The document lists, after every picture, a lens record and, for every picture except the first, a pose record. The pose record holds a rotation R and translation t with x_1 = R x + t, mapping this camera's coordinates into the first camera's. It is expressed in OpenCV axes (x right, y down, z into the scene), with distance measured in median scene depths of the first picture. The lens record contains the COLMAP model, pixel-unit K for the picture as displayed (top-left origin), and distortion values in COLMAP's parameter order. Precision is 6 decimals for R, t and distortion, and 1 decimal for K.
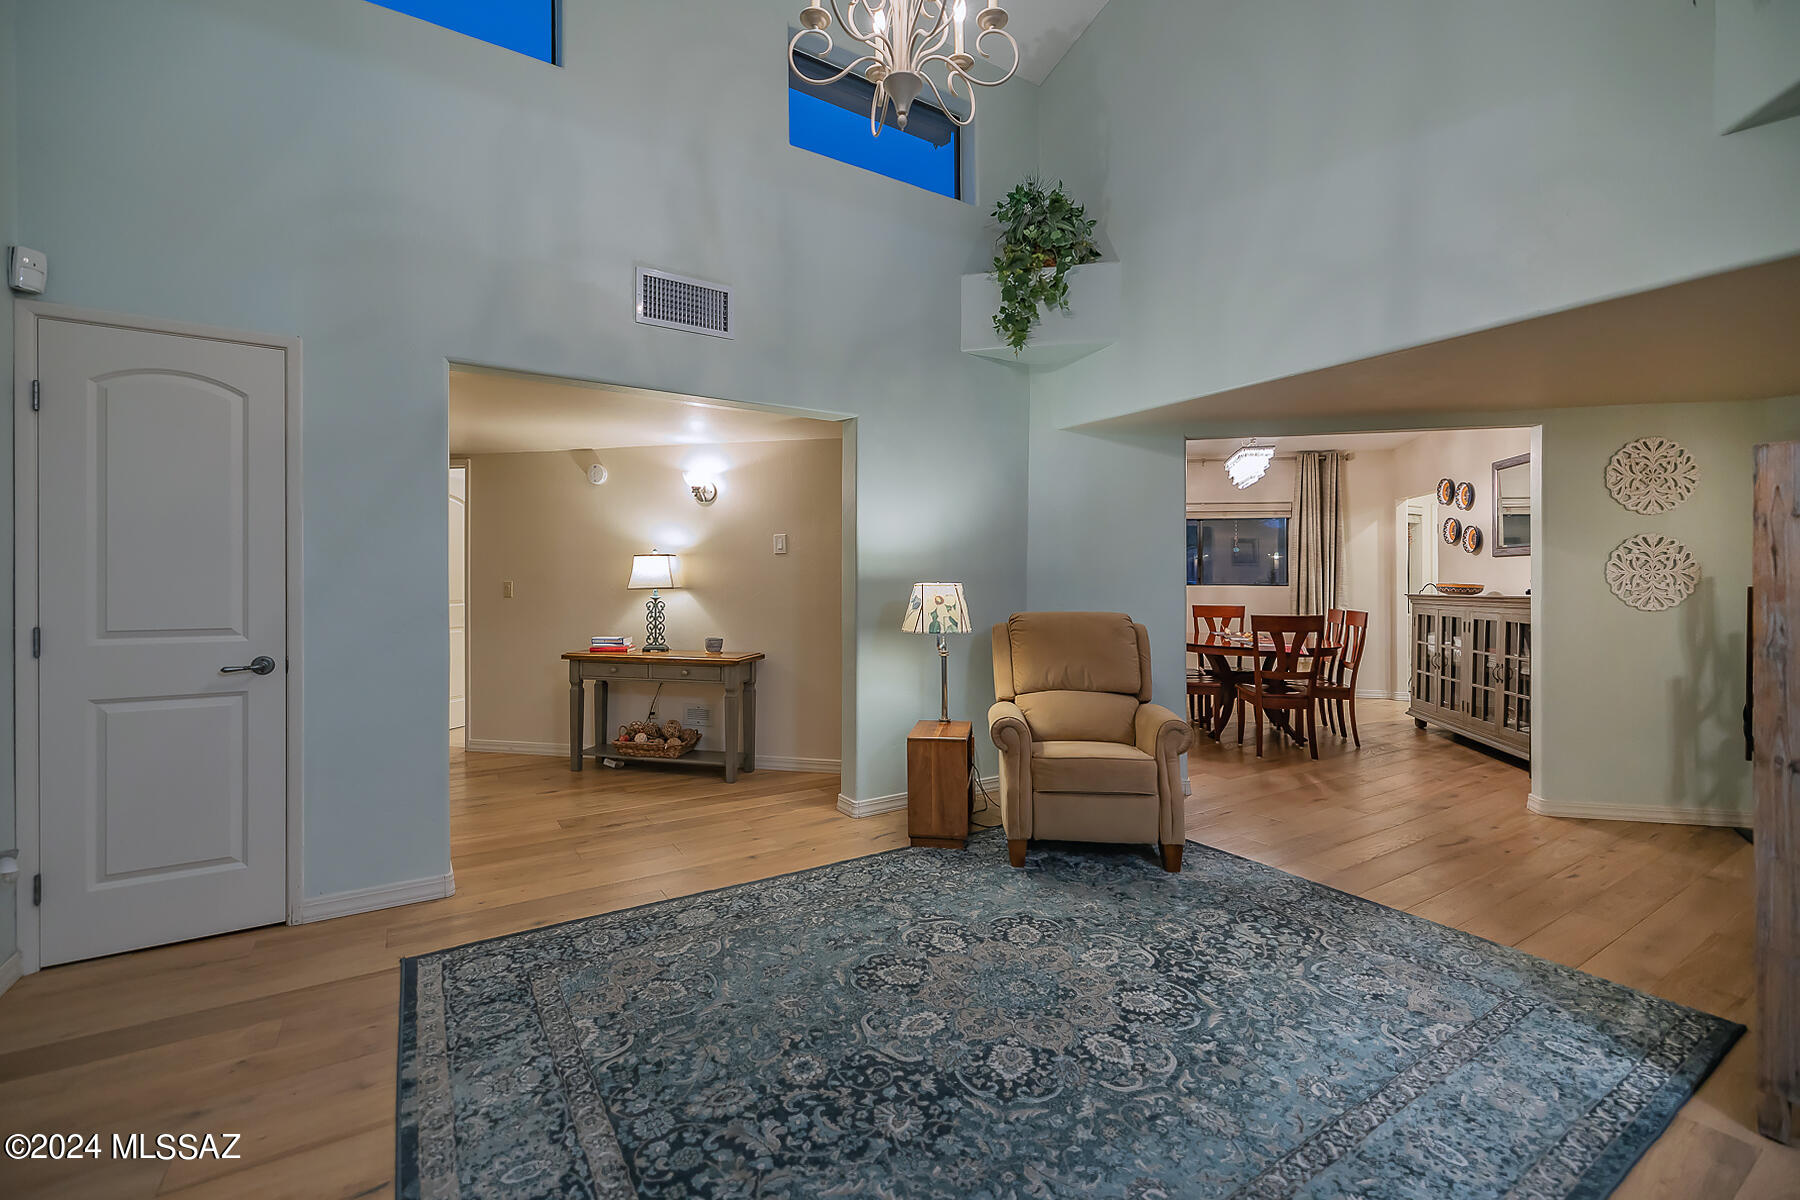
lens RADIAL K [[775.4, 0, 877.5], [0, 775.4, 569.3], [0, 0, 1]] dist [0.003208, -0.001171]
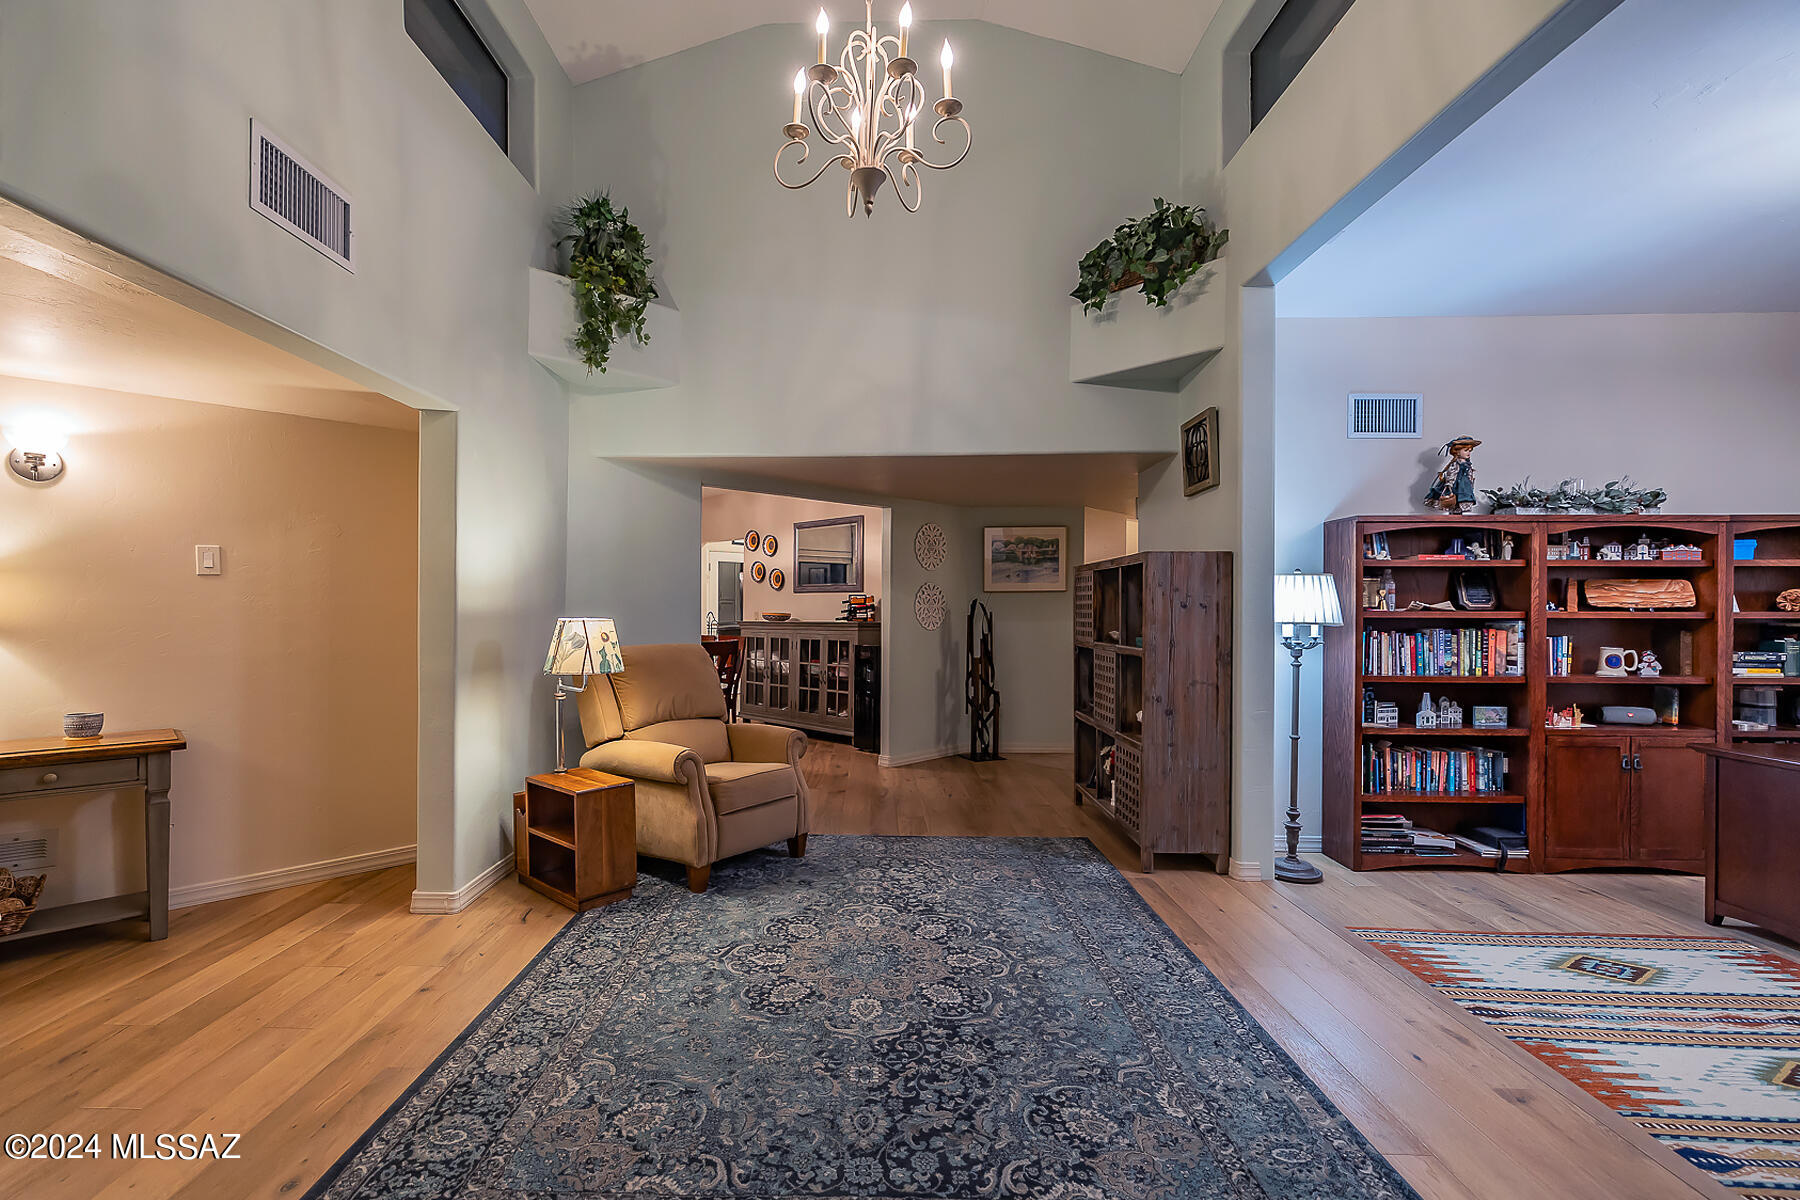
lens RADIAL K [[816.7, 0, 863.5], [0, 816.7, 610.4], [0, 0, 1]] dist [0.004410, -0.000845]
pose [[0.537743, -0.003804, 0.843100, -0.809635], [-0.013838, 0.999815, 0.013338, -0.014353], [-0.842995, -0.018839, 0.537592, 0.307956]]
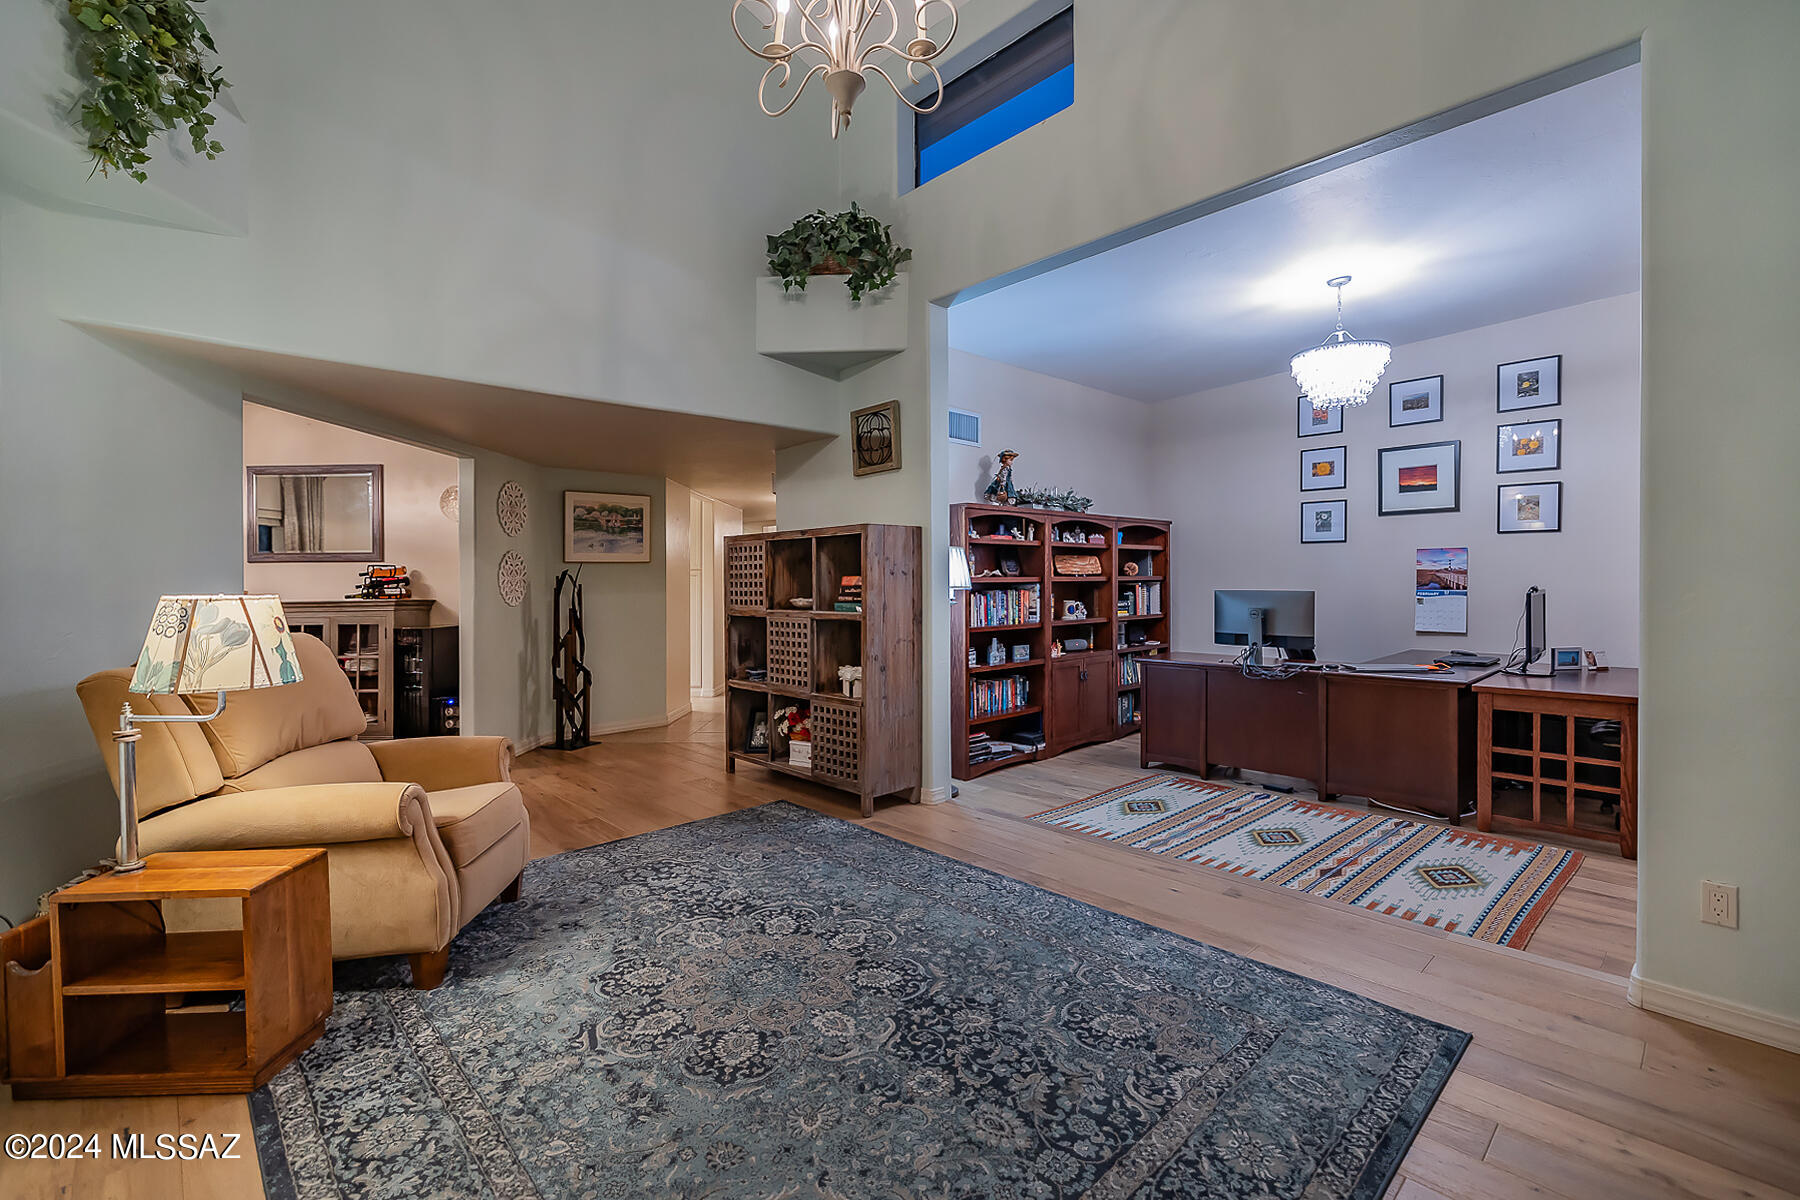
lens RADIAL K [[775.4, 0, 898.9], [0, 775.4, 585.8], [0, 0, 1]] dist [0.003208, -0.001171]
pose [[-0.214486, -0.006465, 0.976706, -0.798871], [-0.005222, 0.999971, 0.005472, 0.007347], [-0.976713, -0.003927, -0.214514, 0.959411]]
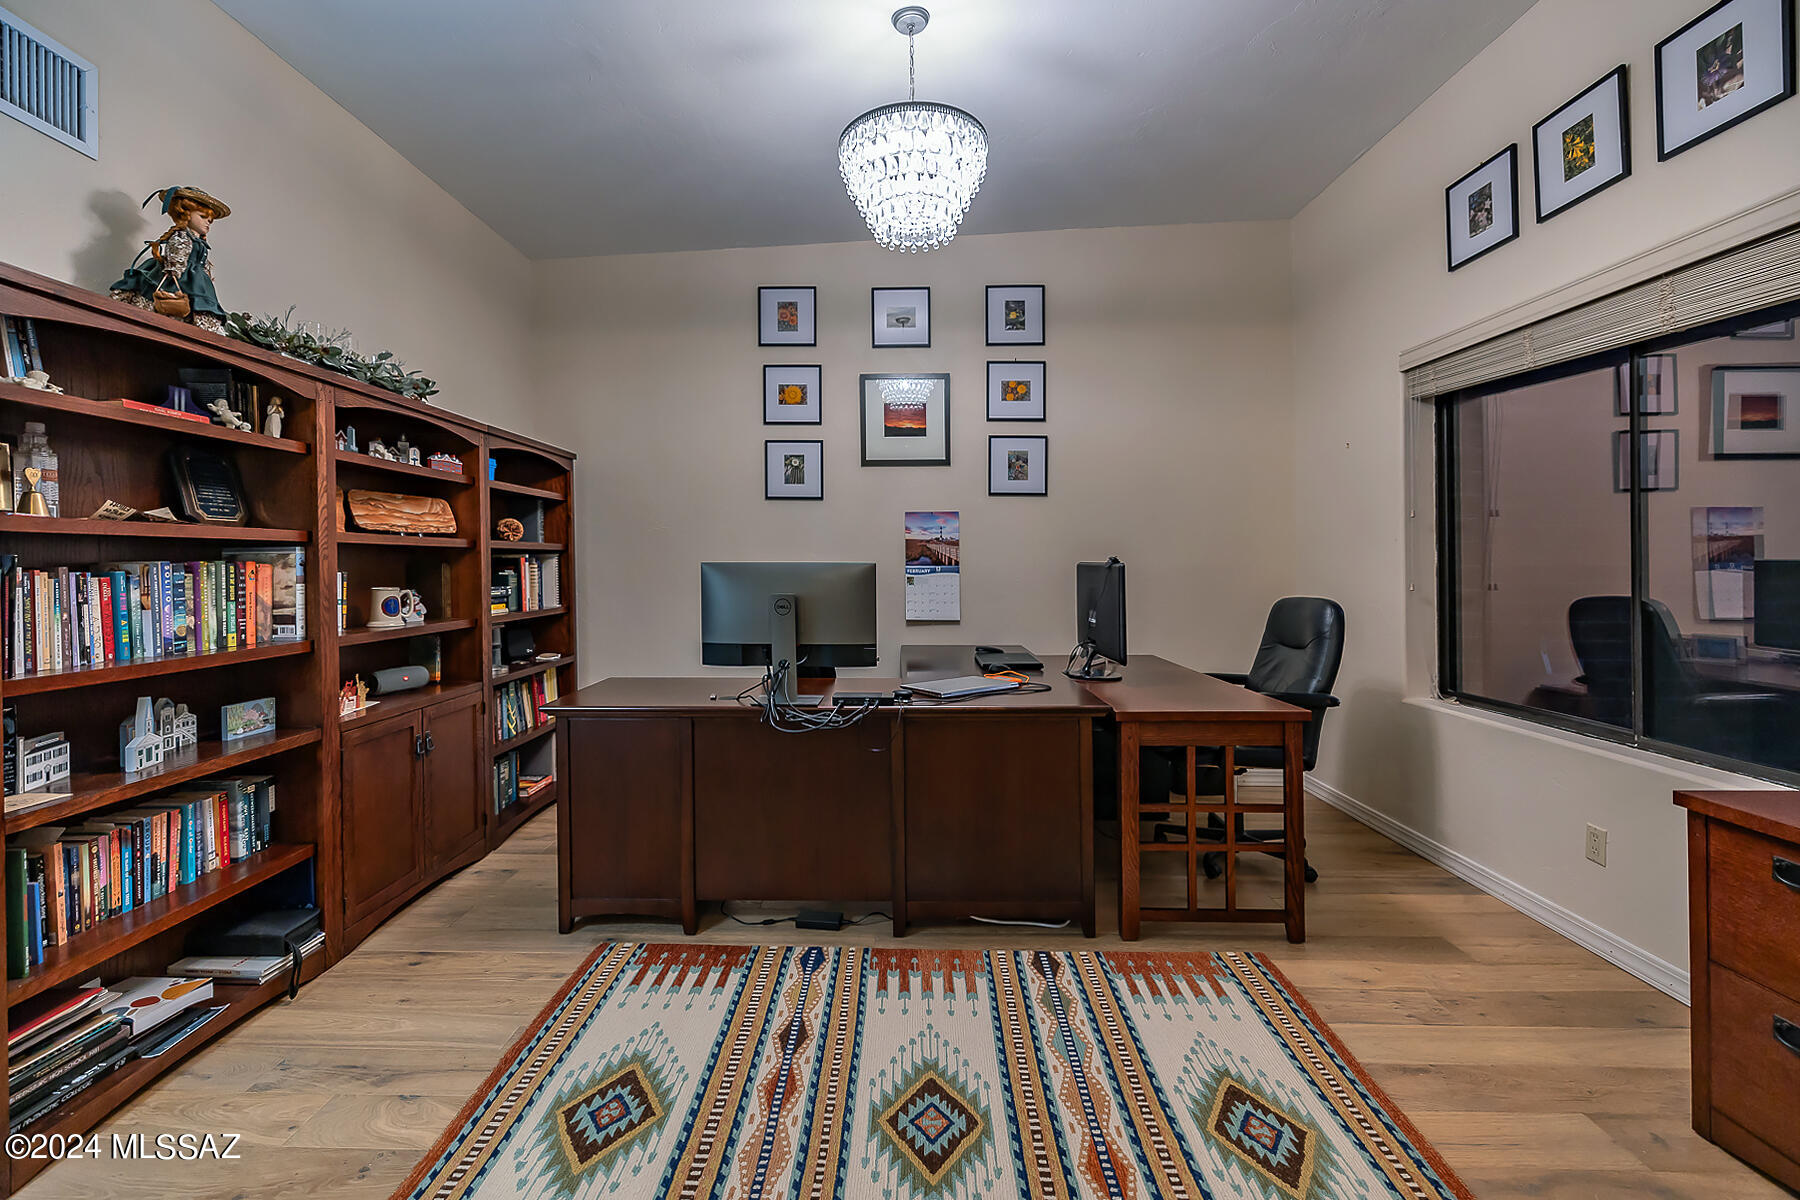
lens RADIAL K [[775.4, 0, 849.1], [0, 775.4, 573.3], [0, 0, 1]] dist [0.003208, -0.001171]
pose [[-0.825894, -0.005359, 0.563800, 0.259557], [-0.003796, 0.999985, 0.003945, 0.036565], [-0.563813, 0.001118, -0.825902, 0.471243]]
